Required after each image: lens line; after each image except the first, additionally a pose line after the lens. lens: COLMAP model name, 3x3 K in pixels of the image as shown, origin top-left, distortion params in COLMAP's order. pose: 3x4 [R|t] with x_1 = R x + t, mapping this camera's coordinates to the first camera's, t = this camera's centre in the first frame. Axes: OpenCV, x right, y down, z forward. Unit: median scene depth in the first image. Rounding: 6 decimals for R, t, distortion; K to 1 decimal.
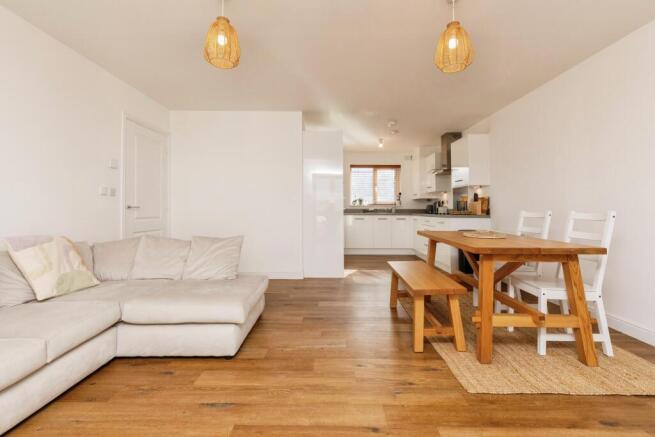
lens RADIAL K [[292.2, 0, 325.5], [0, 292.2, 215.1], [0, 0, 1]] dist [0.011254, -0.001080]
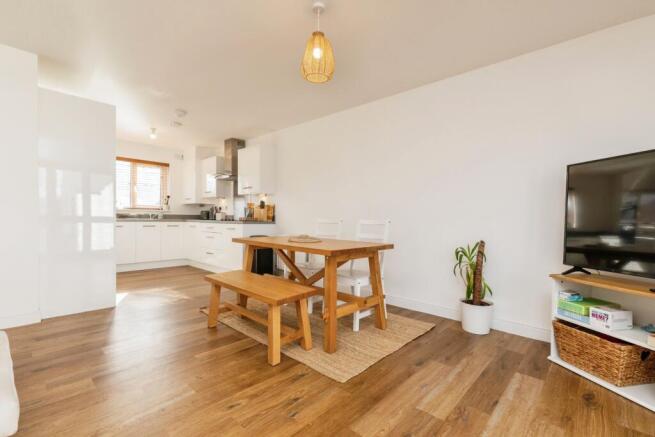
lens RADIAL K [[292.2, 0, 324.6], [0, 292.2, 228.3], [0, 0, 1]] dist [0.011254, -0.001080]
pose [[0.677801, -0.017011, 0.735049, -0.249241], [-0.000202, 0.999728, 0.023322, 0.000482], [-0.735245, -0.015957, 0.677613, 0.224802]]
